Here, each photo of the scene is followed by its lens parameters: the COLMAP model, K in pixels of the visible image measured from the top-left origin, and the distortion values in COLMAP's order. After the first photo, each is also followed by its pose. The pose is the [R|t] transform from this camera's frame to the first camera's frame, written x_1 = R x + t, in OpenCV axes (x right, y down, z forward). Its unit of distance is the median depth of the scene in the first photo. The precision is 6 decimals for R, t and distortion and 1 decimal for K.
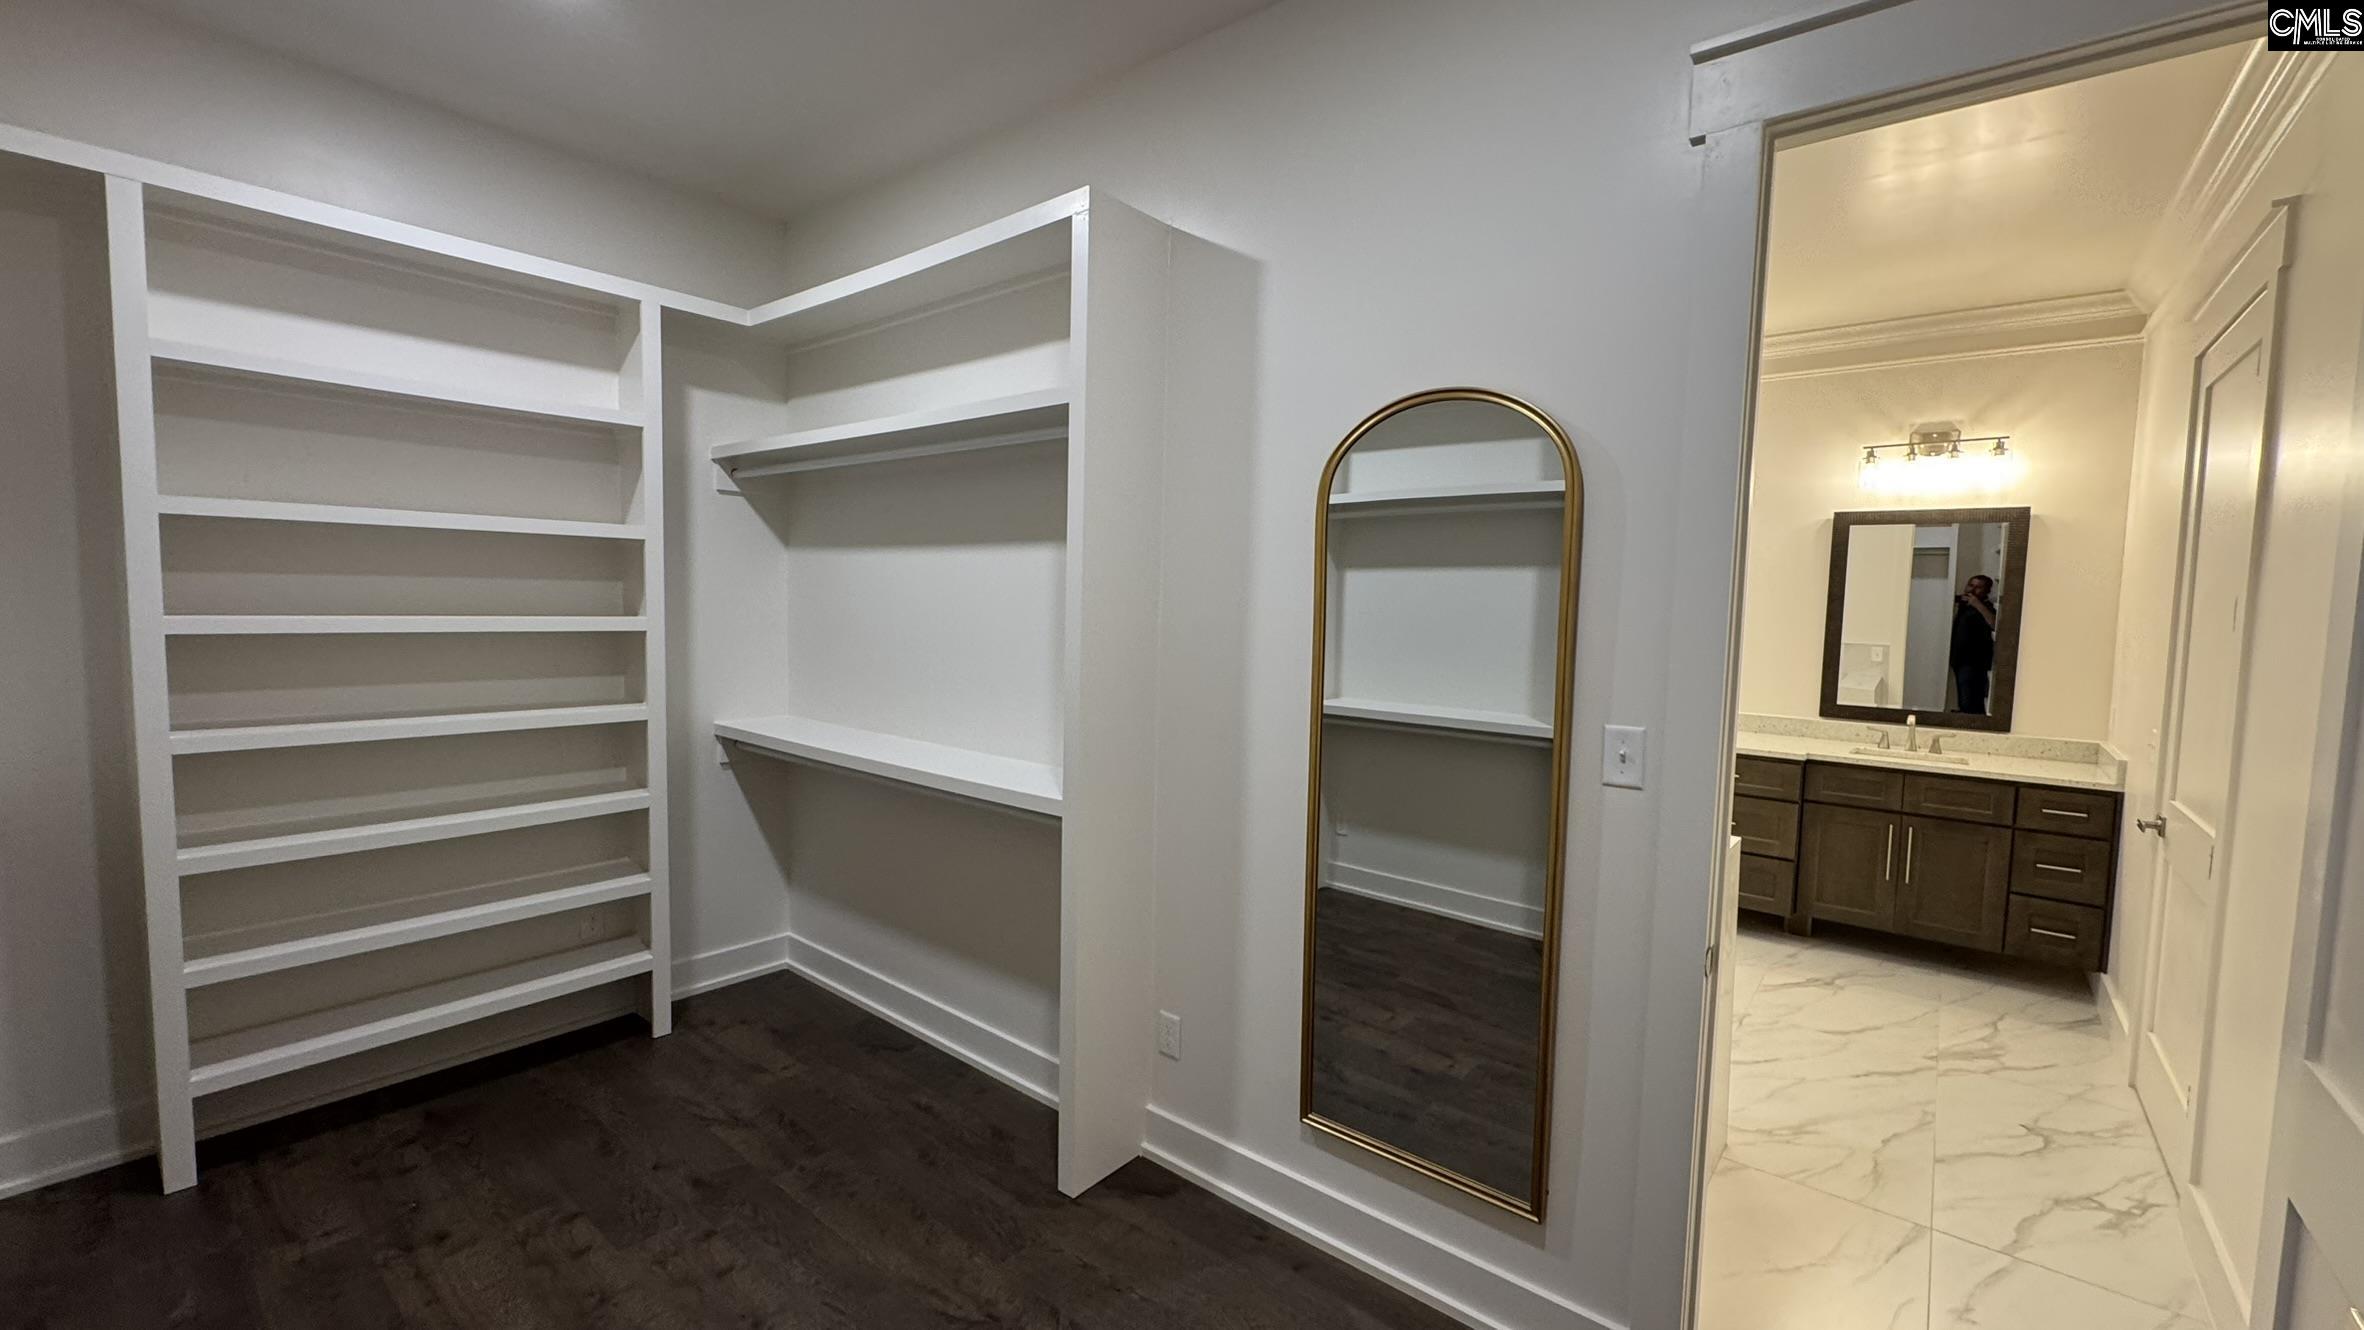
lens RADIAL K [[942.4, 0, 1175.9], [0, 942.4, 660.8], [0, 0, 1]] dist [-0.011004, -0.000344]
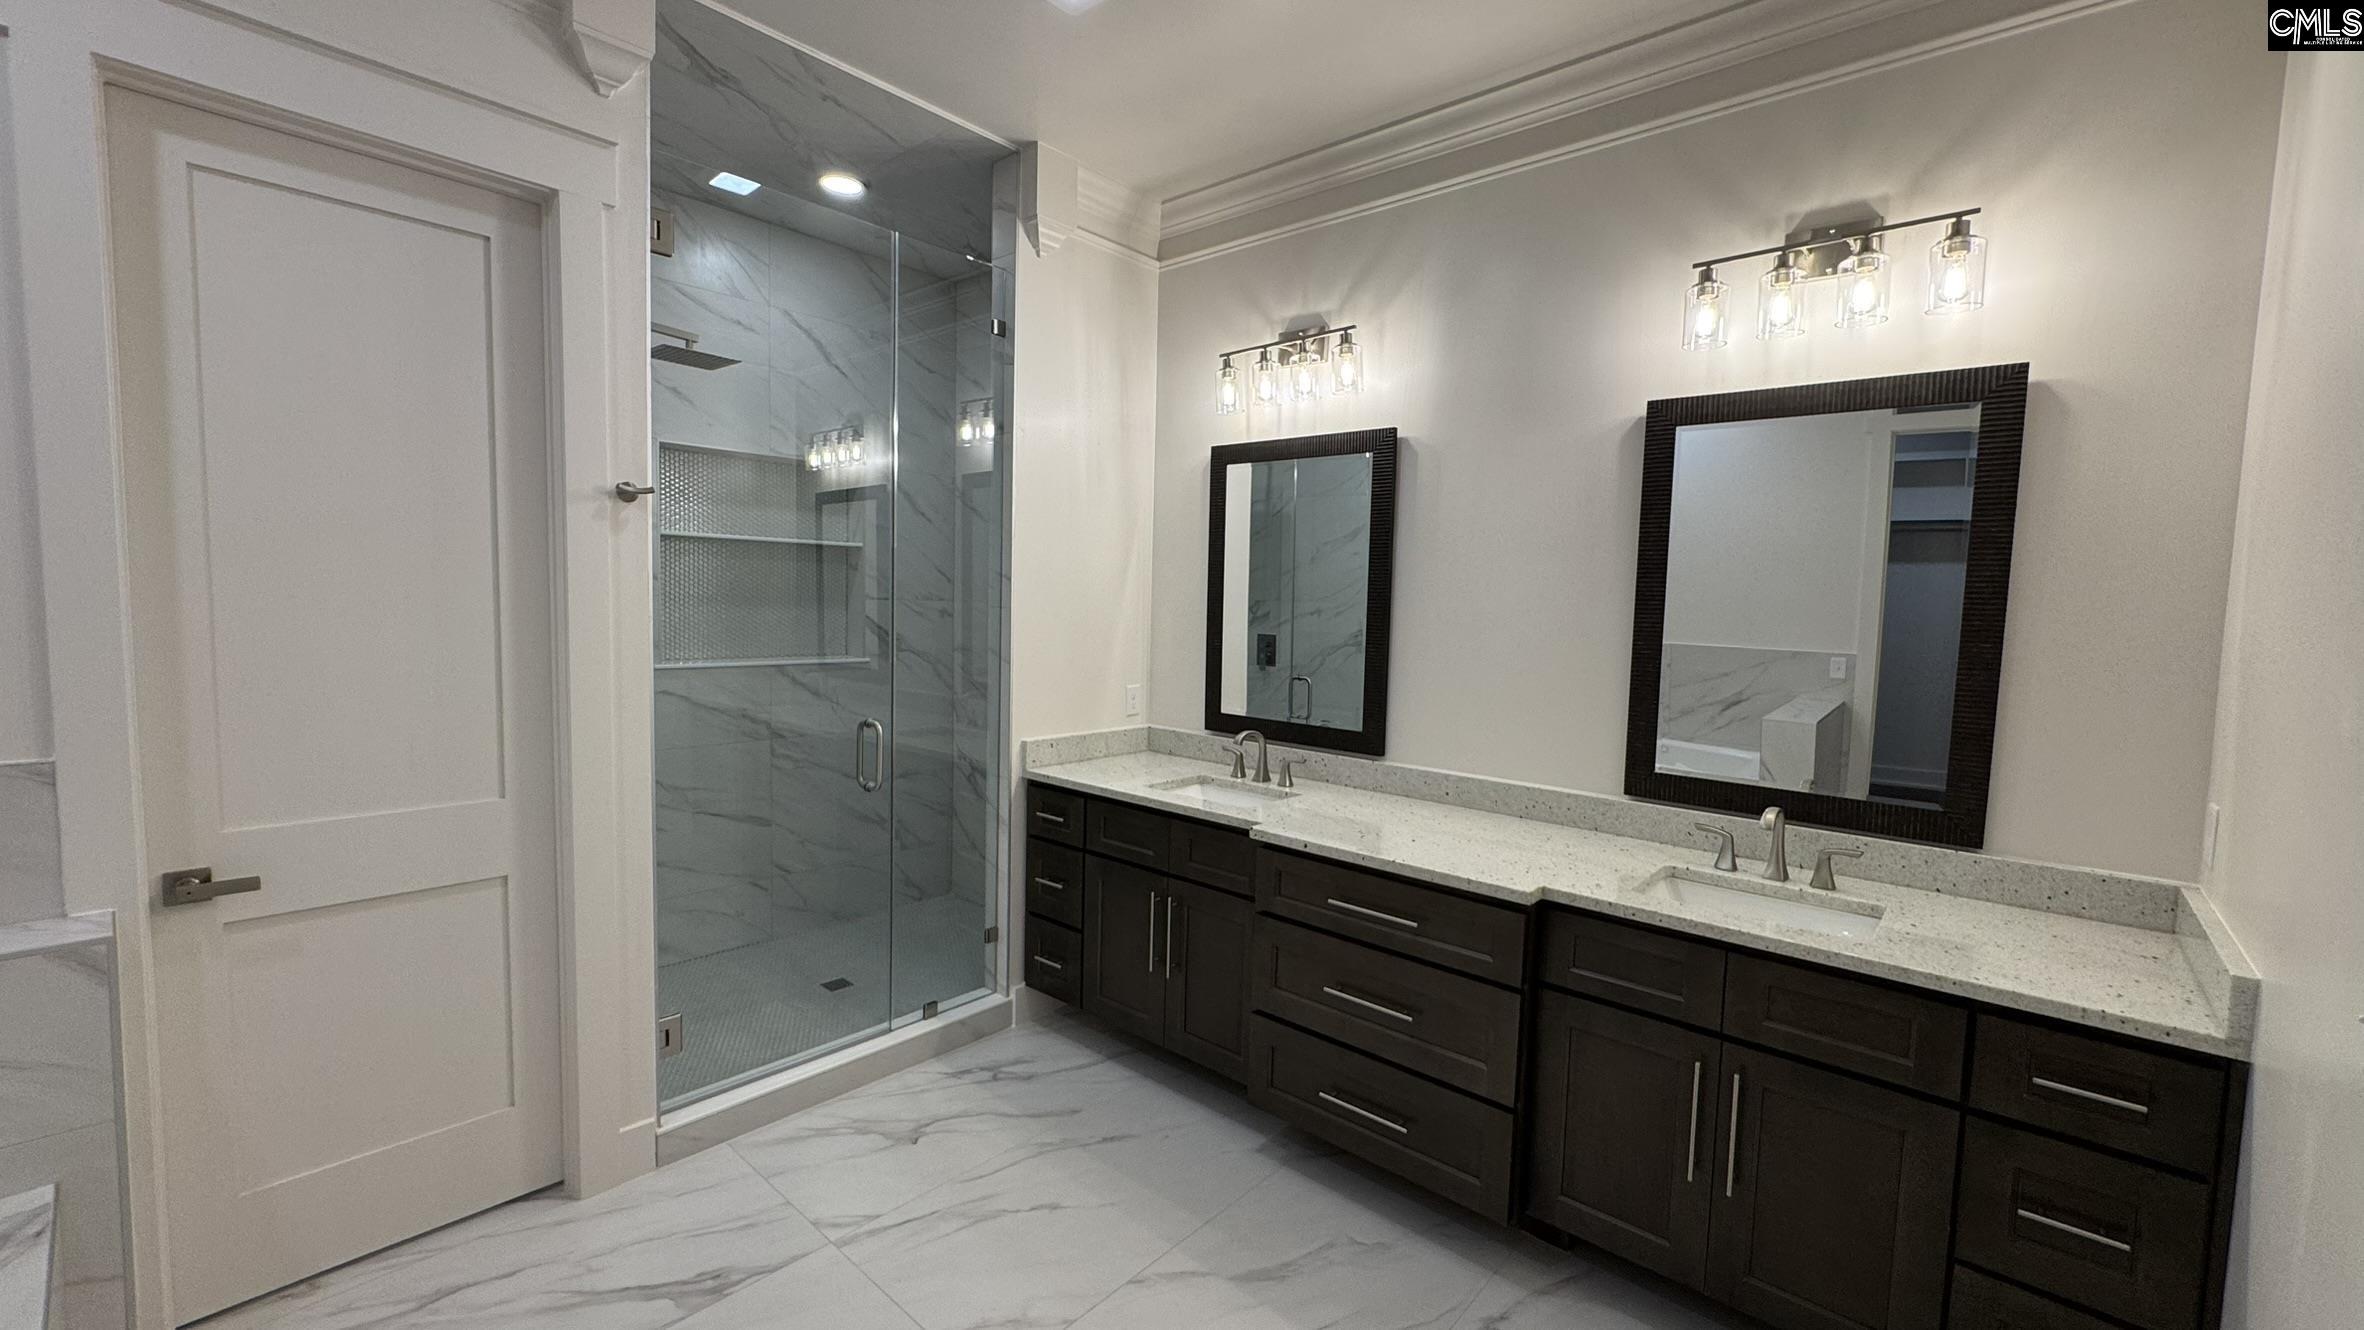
lens RADIAL K [[942.4, 0, 1180.1], [0, 942.4, 667.6], [0, 0, 1]] dist [-0.011004, -0.000344]
pose [[0.999465, 0.005110, -0.032296, 0.503846], [-0.005010, 0.999982, 0.003190, -0.013288], [0.032312, -0.003027, 0.999473, 0.516670]]
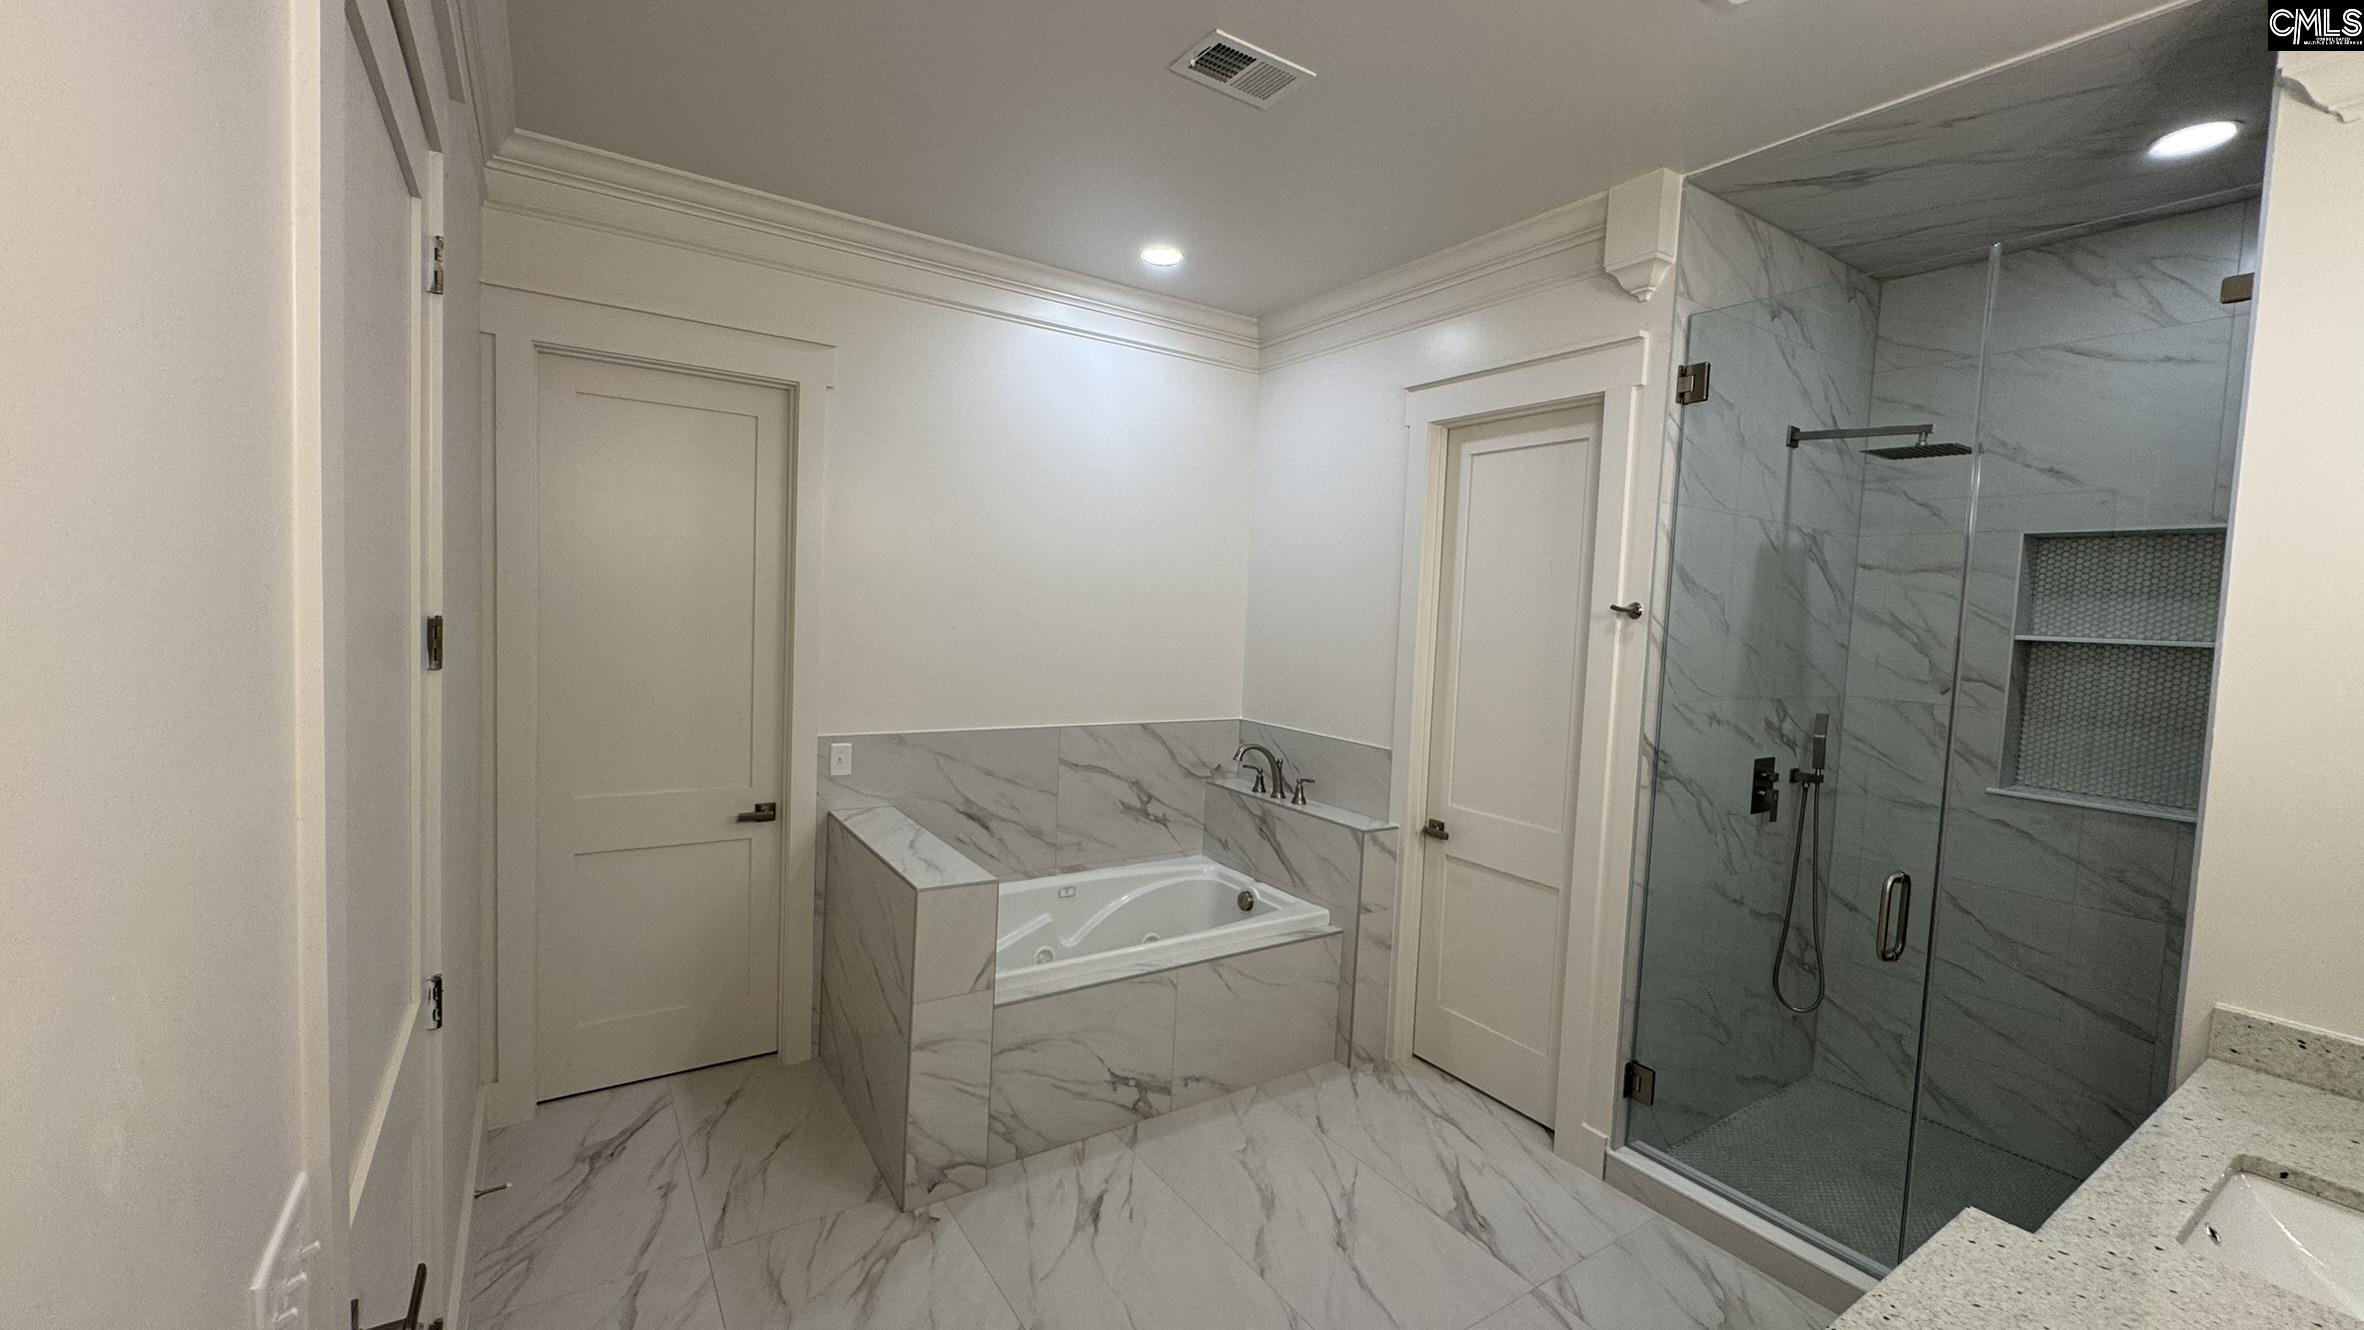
lens RADIAL K [[942.4, 0, 1175.4], [0, 942.4, 670.8], [0, 0, 1]] dist [-0.011004, -0.000344]
pose [[-0.296599, 0.023936, -0.954702, 1.182830], [-0.120506, 0.990757, 0.062277, -0.114114], [0.947369, 0.133518, -0.290973, 1.247988]]
